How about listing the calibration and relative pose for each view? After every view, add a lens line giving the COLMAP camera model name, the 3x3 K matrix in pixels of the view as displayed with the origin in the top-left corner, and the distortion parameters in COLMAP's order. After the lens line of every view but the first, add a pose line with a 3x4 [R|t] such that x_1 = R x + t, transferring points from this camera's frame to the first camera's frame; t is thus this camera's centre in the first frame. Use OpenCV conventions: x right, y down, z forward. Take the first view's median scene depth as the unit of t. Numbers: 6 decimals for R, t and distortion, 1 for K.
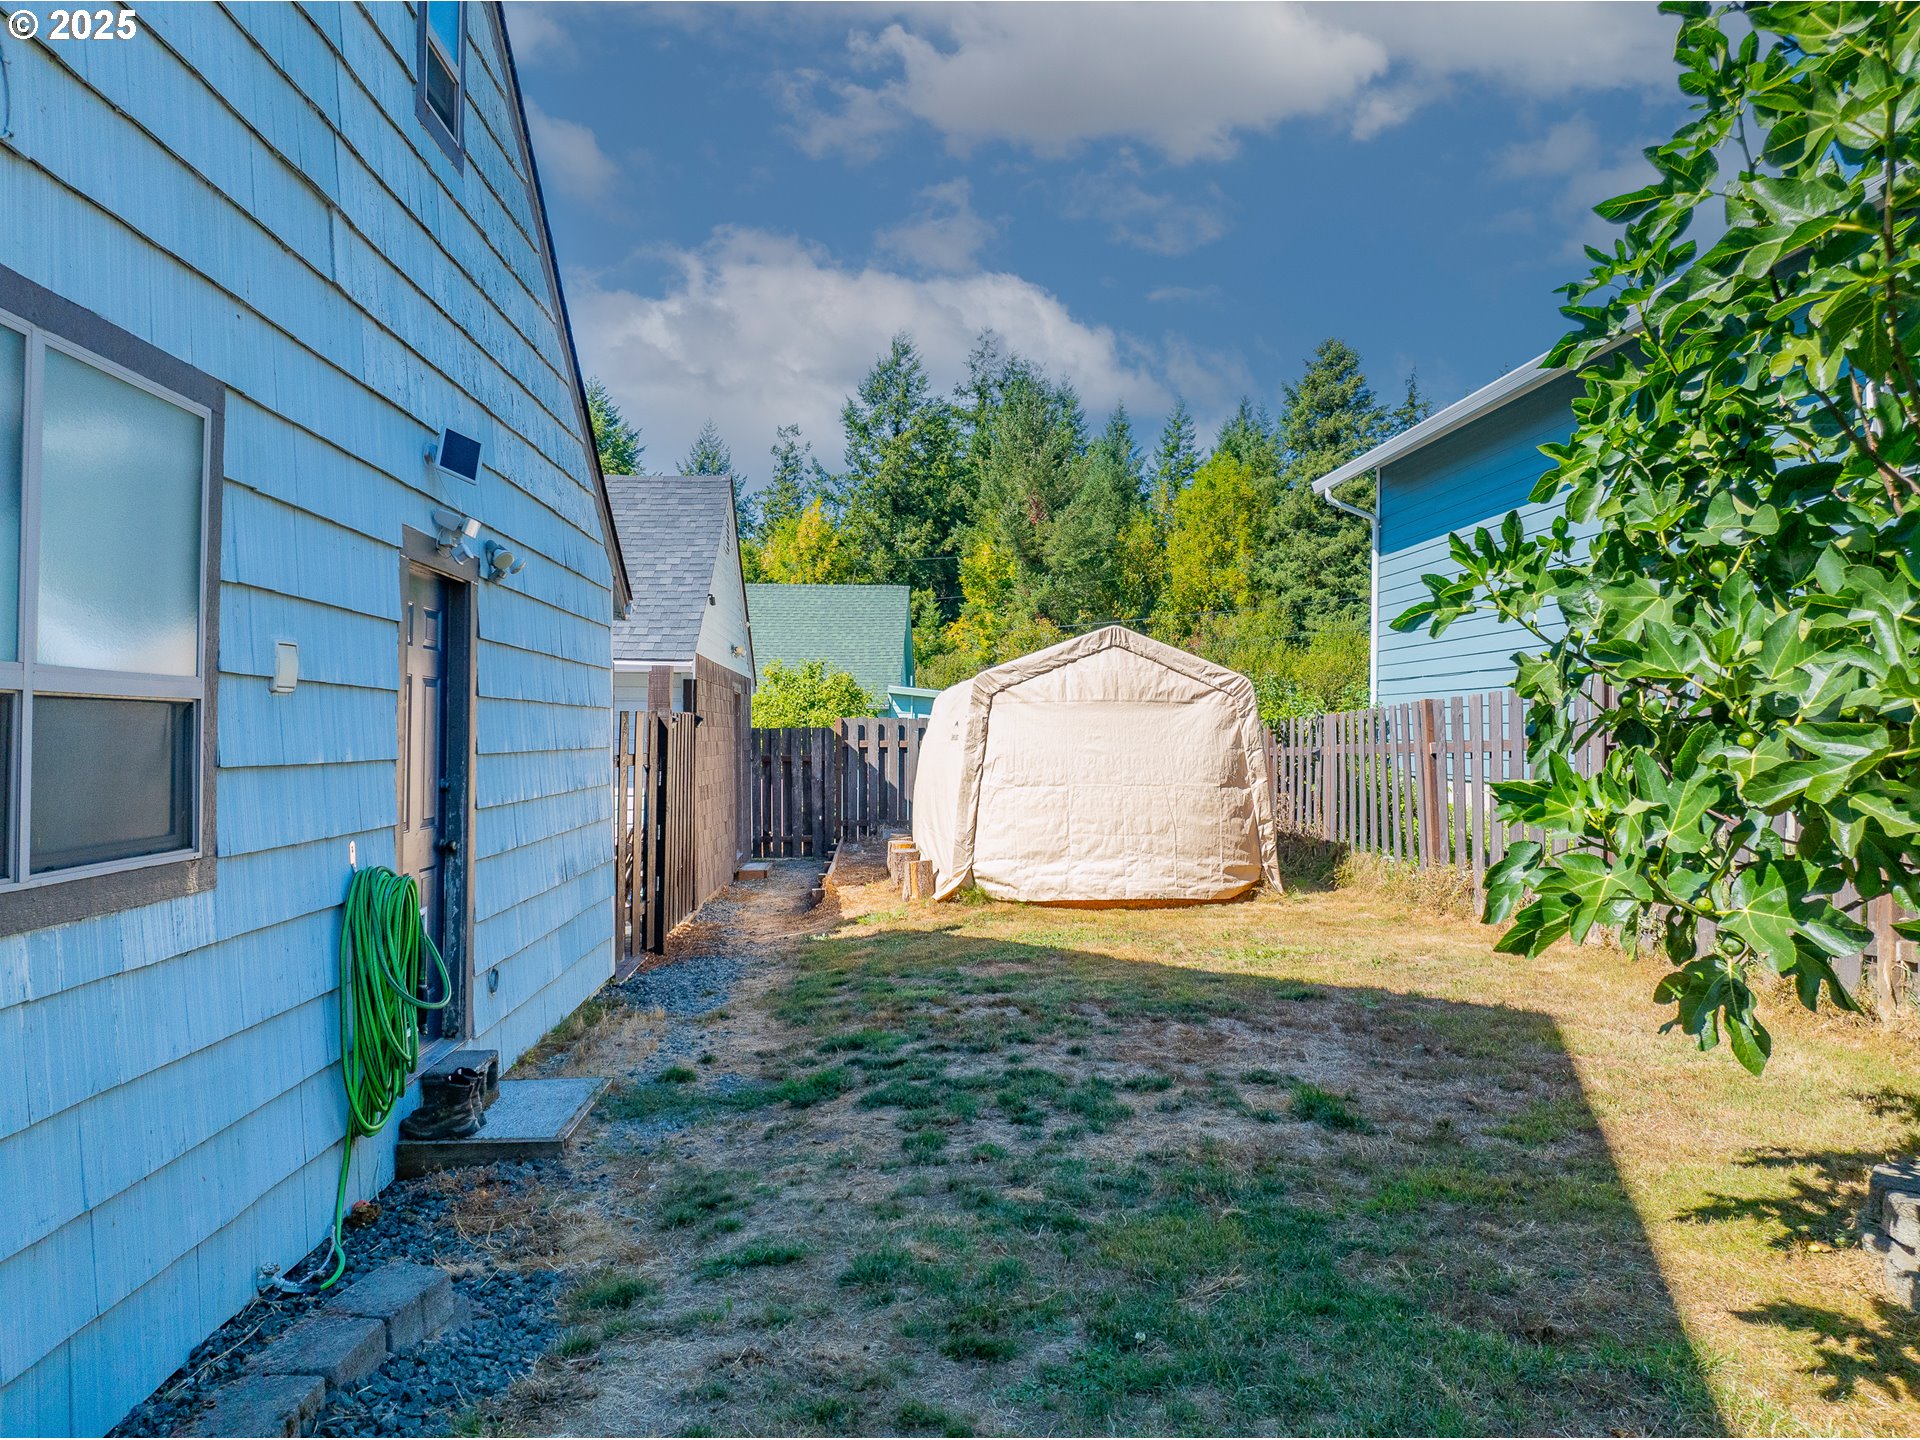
lens RADIAL K [[1345.4, 0, 951.8], [0, 1345.4, 721.3], [0, 0, 1]] dist [-0.037117, -0.001470]
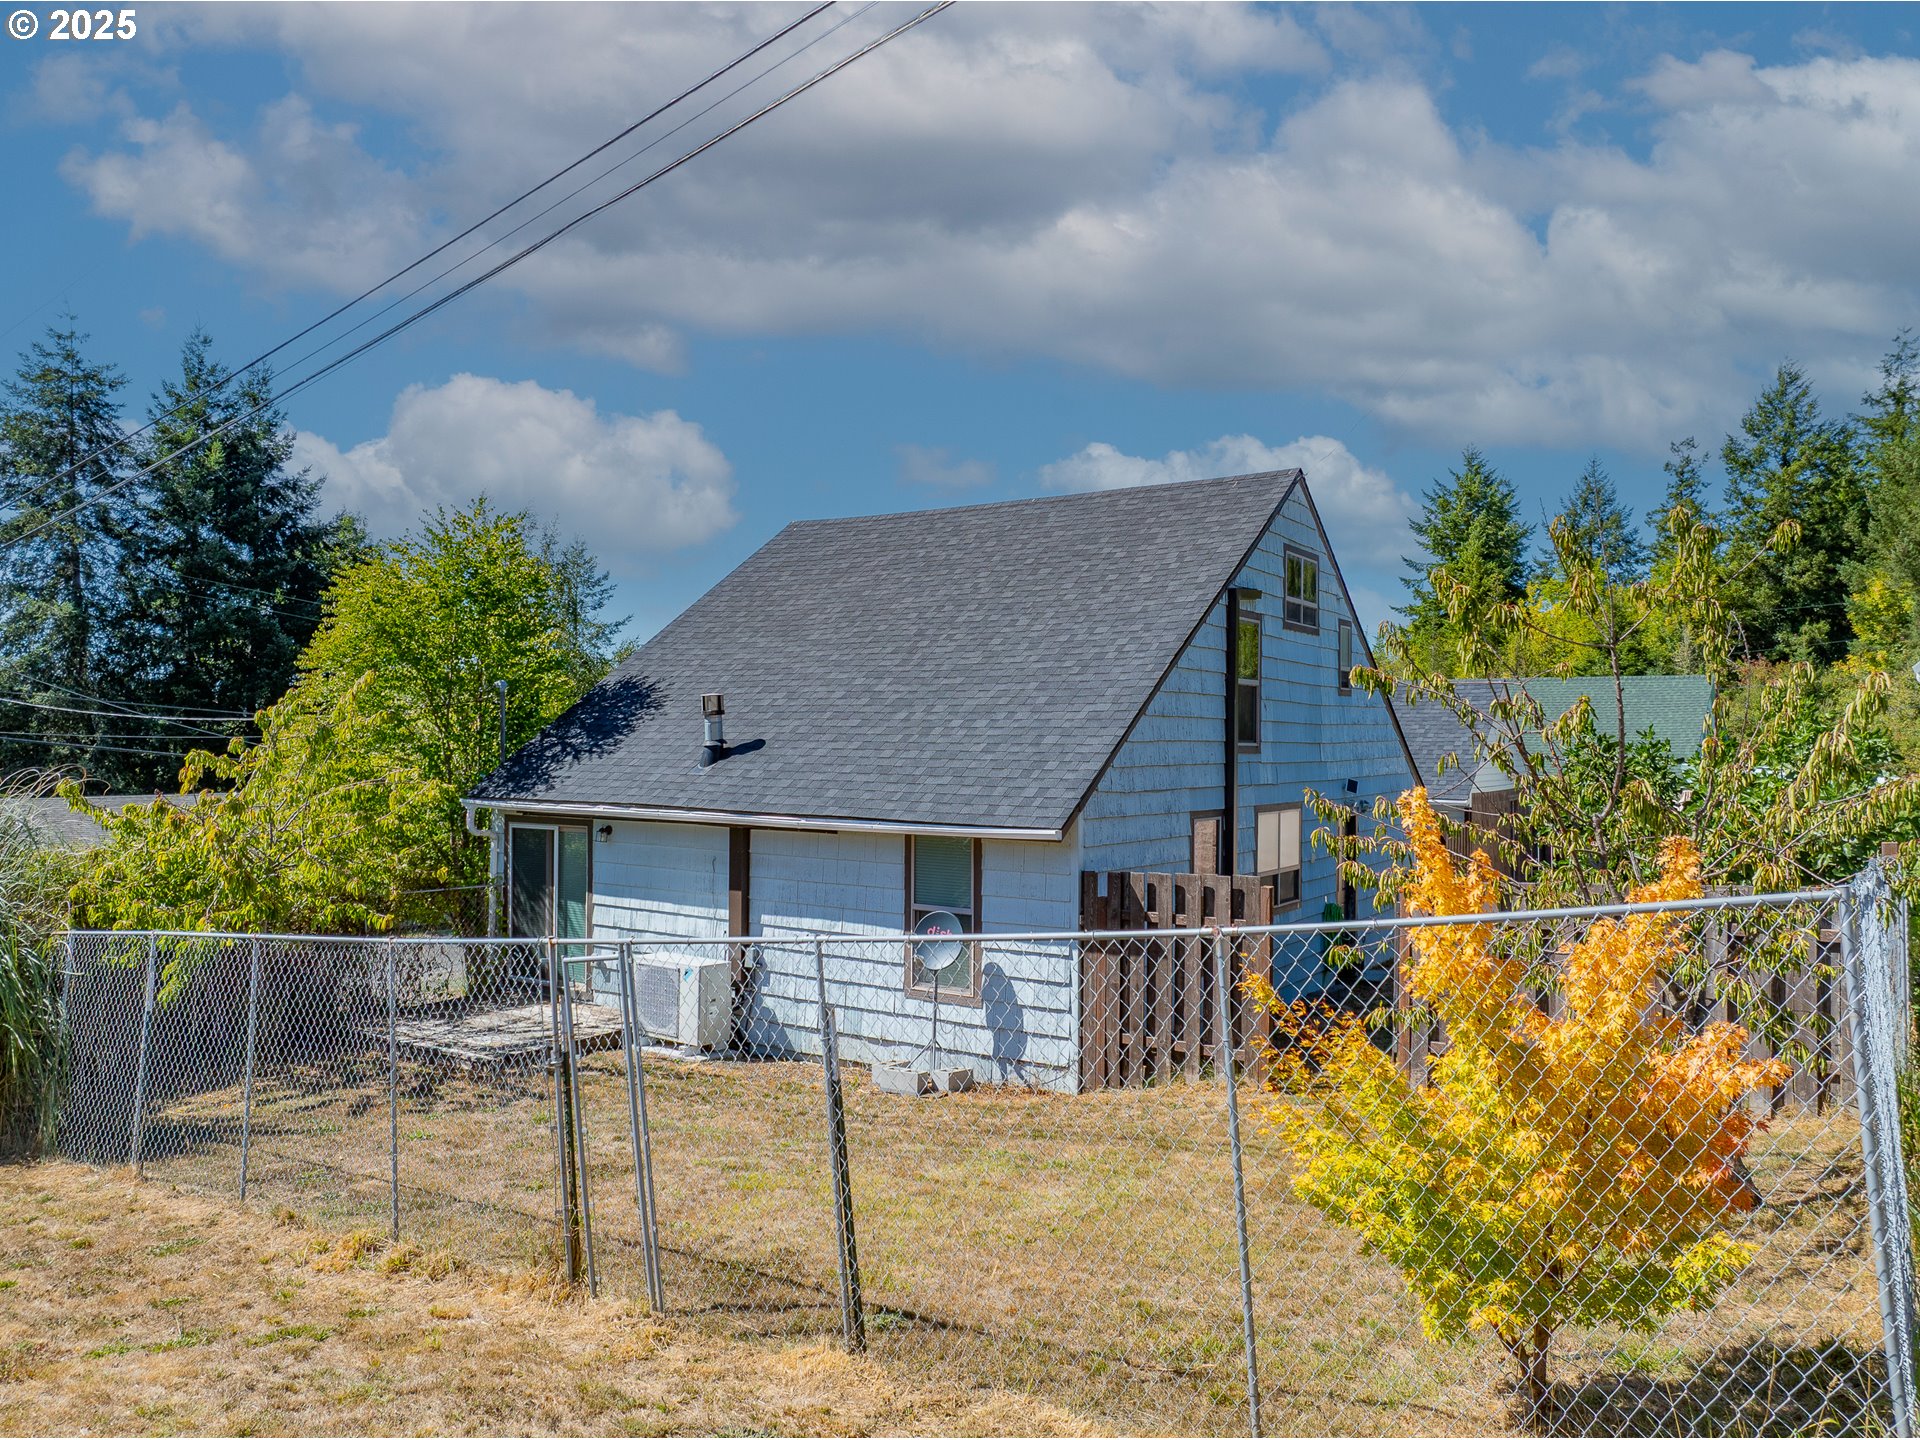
lens RADIAL K [[1345.4, 0, 951.8], [0, 1345.4, 721.3], [0, 0, 1]] dist [-0.037117, -0.001470]
pose [[0.799302, -0.004409, -0.600913, 0.054690], [0.001562, 0.999985, -0.005259, -0.021418], [0.600927, 0.003265, 0.799297, -0.147282]]
